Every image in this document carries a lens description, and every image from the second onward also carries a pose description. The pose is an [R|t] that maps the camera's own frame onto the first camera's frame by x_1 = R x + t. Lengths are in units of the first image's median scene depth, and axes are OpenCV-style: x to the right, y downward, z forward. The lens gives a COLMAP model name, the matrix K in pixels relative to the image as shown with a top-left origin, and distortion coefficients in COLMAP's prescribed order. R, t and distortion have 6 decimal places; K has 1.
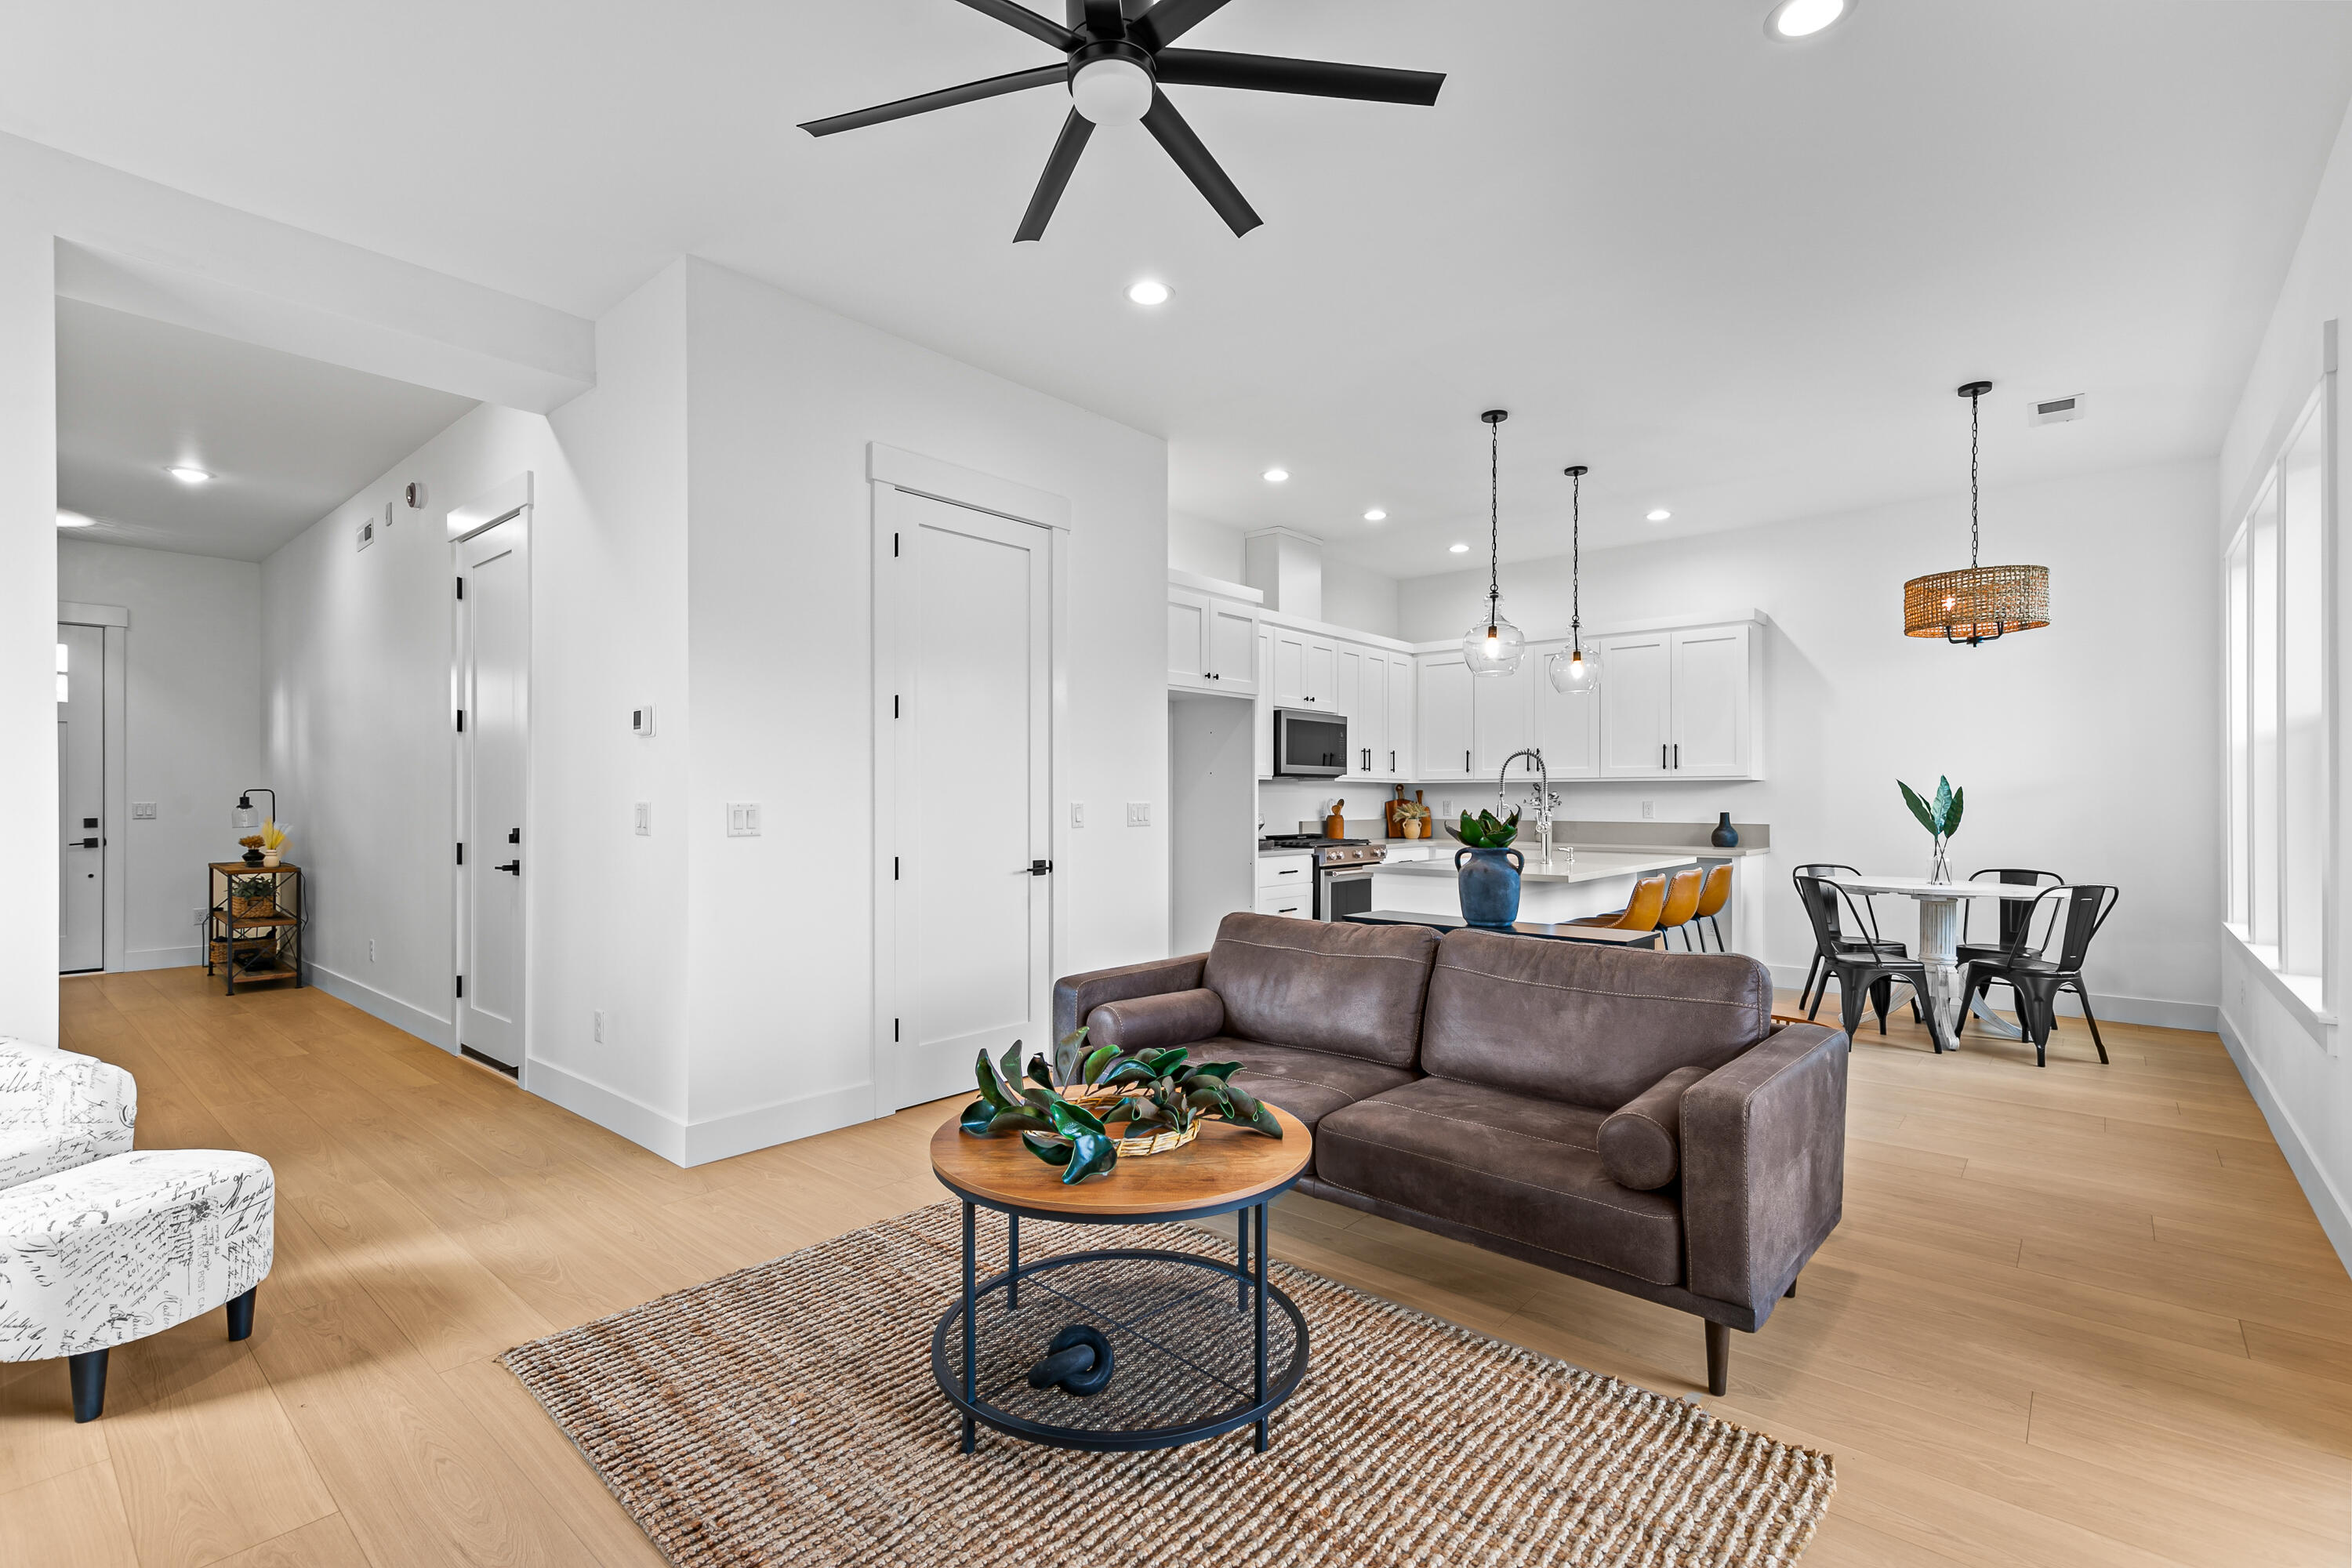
lens RADIAL K [[1076.4, 0, 1167.0], [0, 1076.4, 791.2], [0, 0, 1]] dist [0.012750, -0.001883]
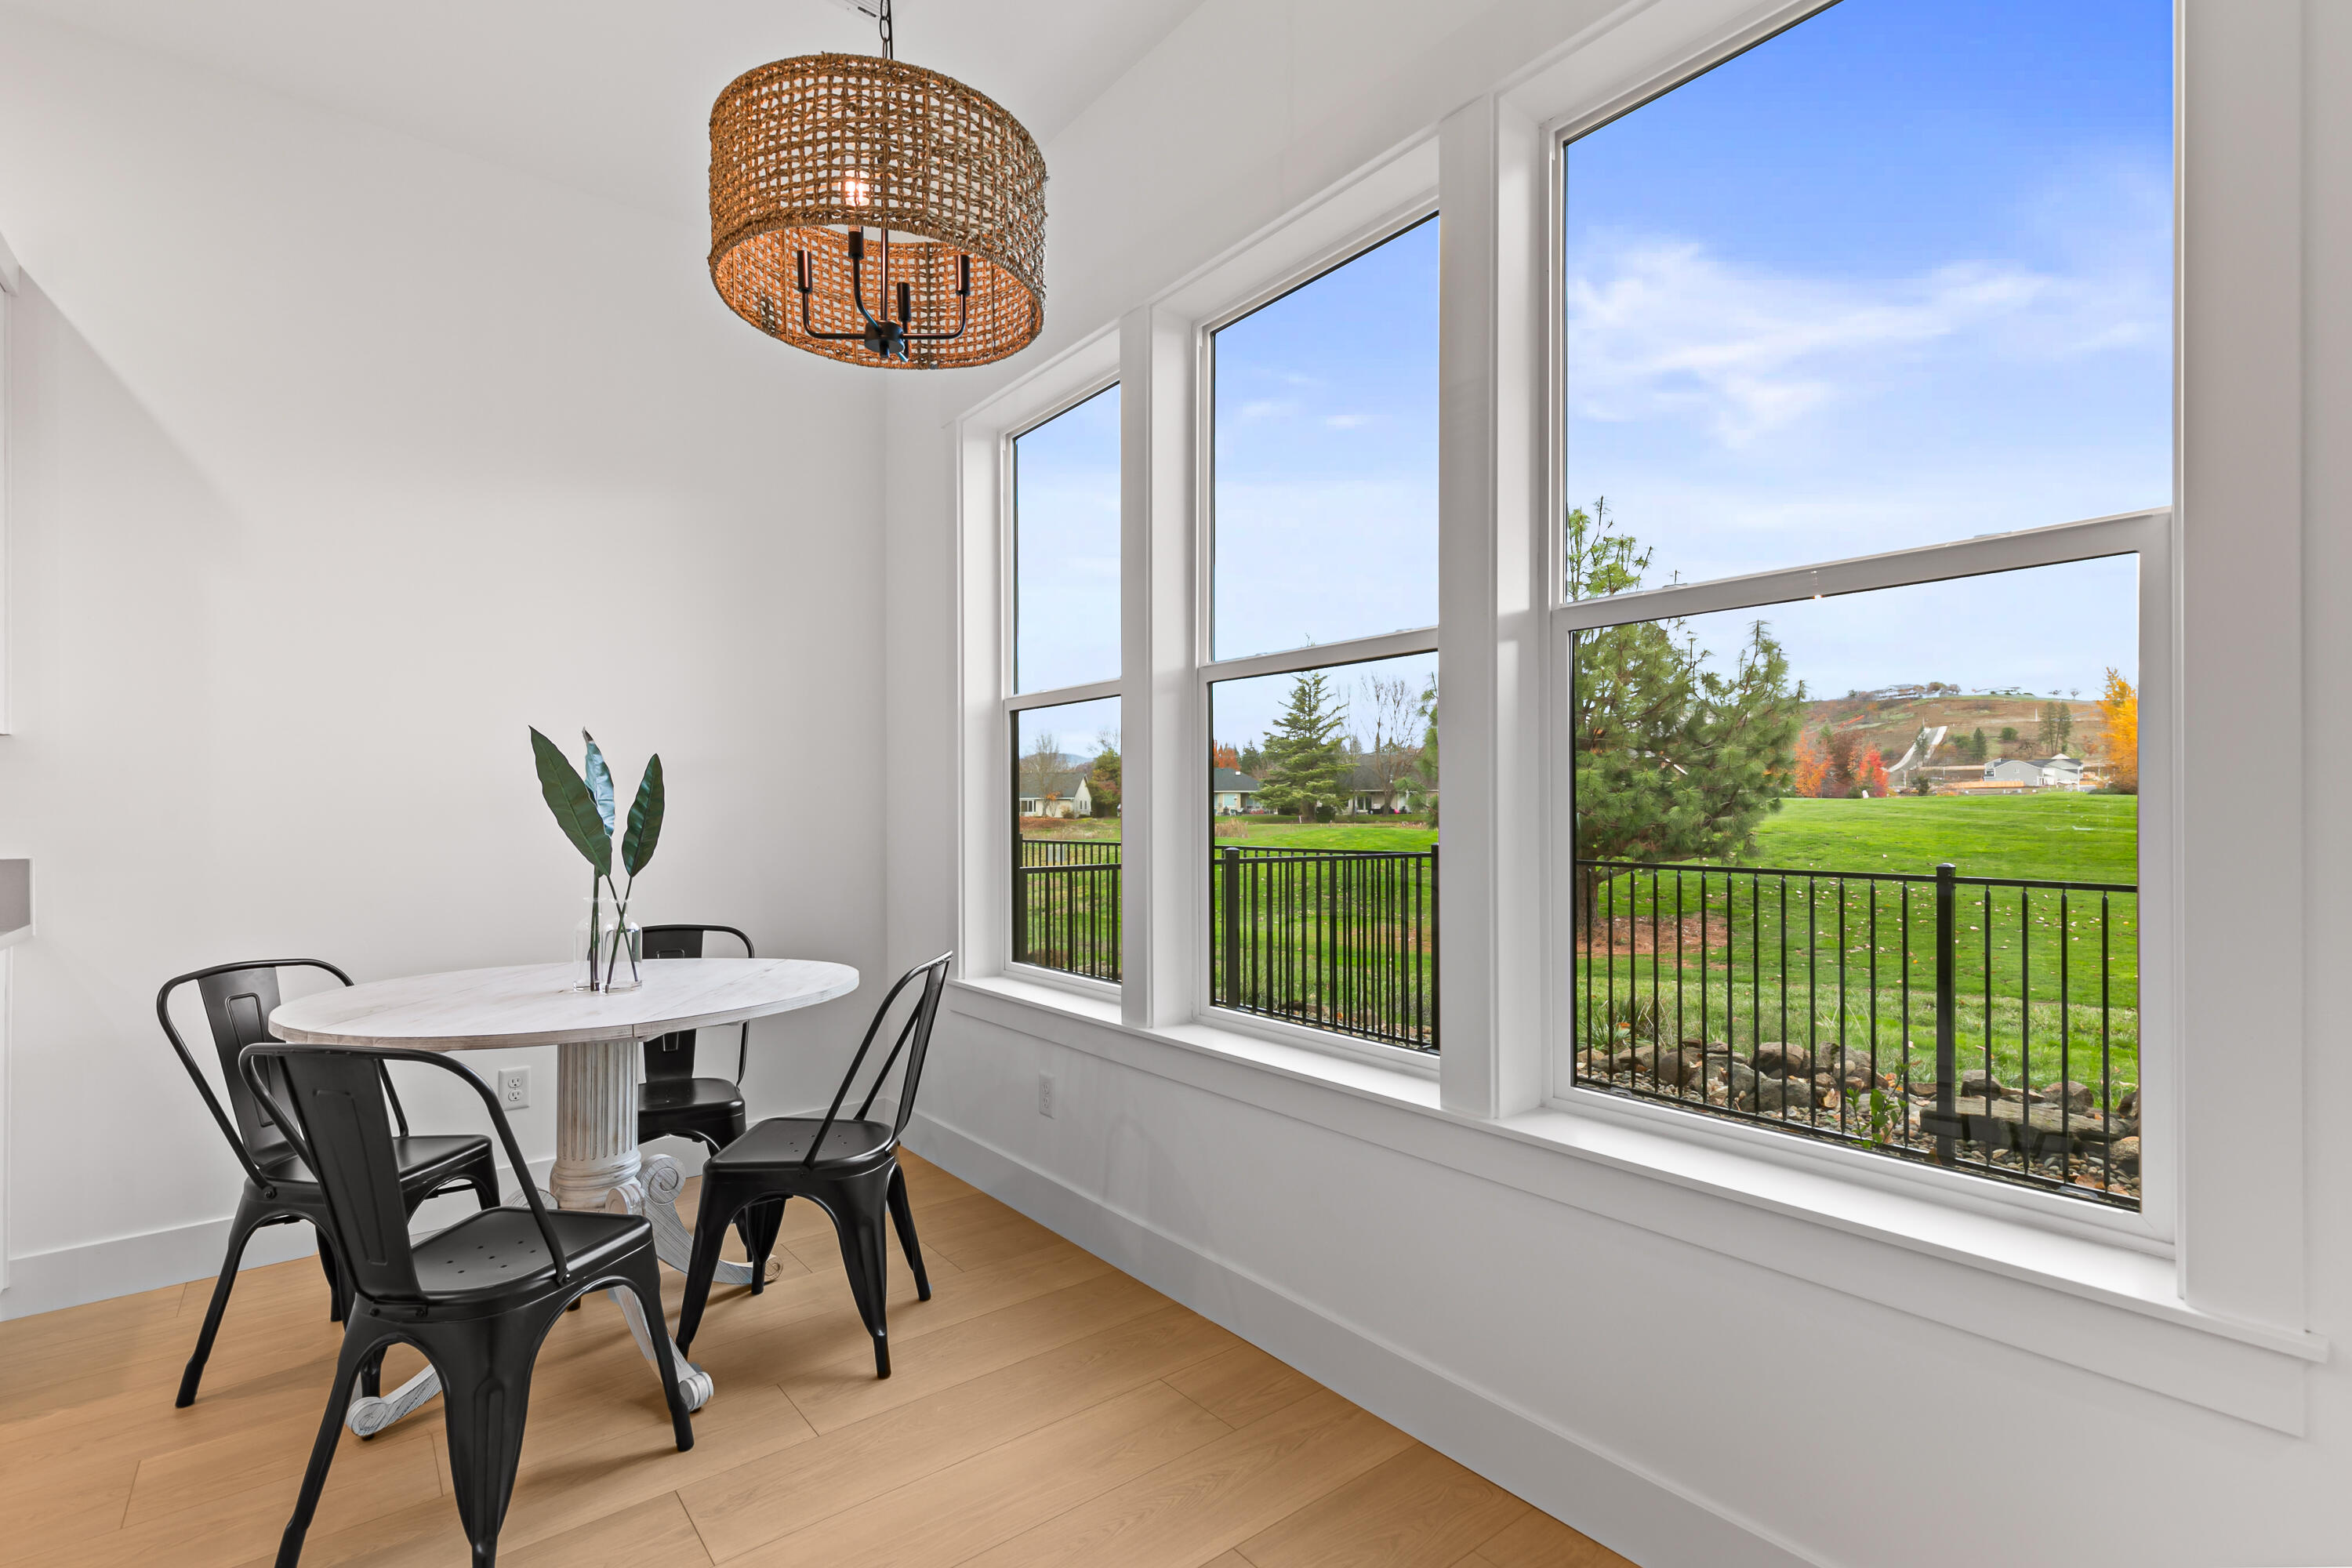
lens RADIAL K [[1076.4, 0, 1178.9], [0, 1076.4, 812.4], [0, 0, 1]] dist [0.012750, -0.001883]
pose [[0.188343, -0.003784, 0.982096, 0.276613], [-0.001697, 0.999990, 0.004179, 0.013469], [-0.982102, -0.002454, 0.188335, 0.559150]]
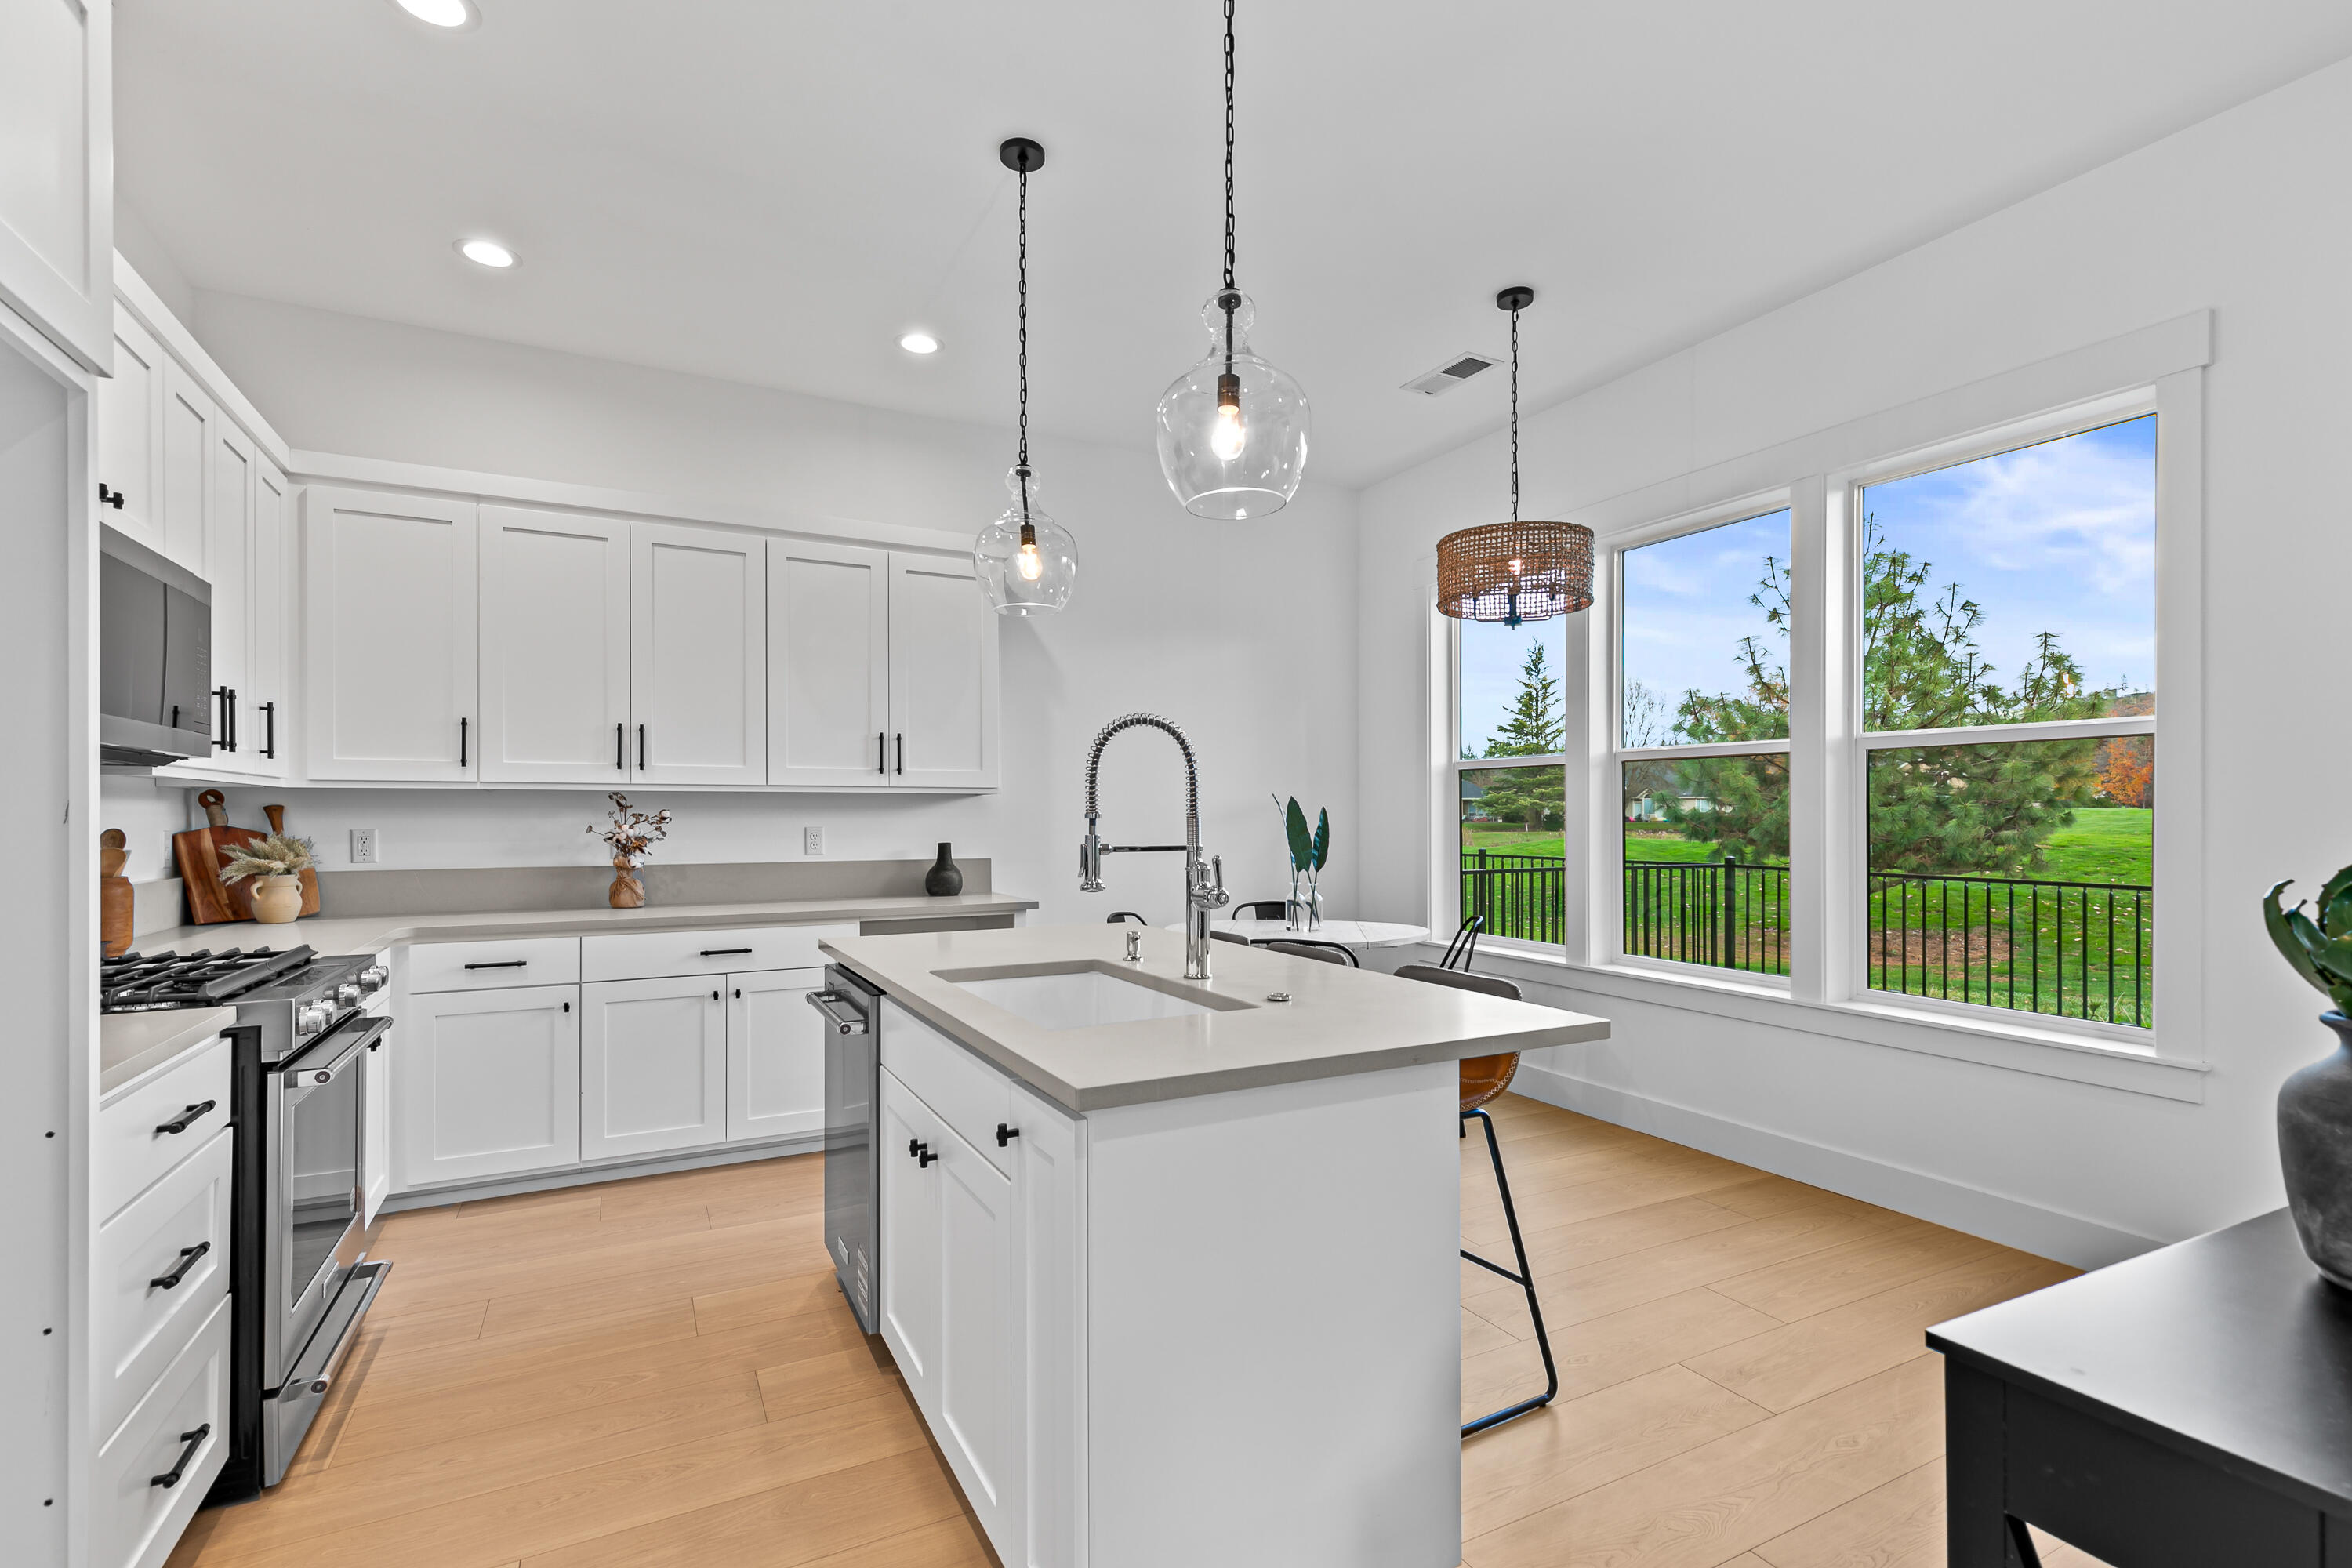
lens RADIAL K [[1076.4, 0, 1184.6], [0, 1076.4, 816.1], [0, 0, 1]] dist [0.012750, -0.001883]
pose [[0.370273, -0.000625, 0.928923, -0.036485], [-0.003611, 0.999991, 0.002112, 0.001376], [-0.928916, -0.004137, 0.370267, 0.624302]]
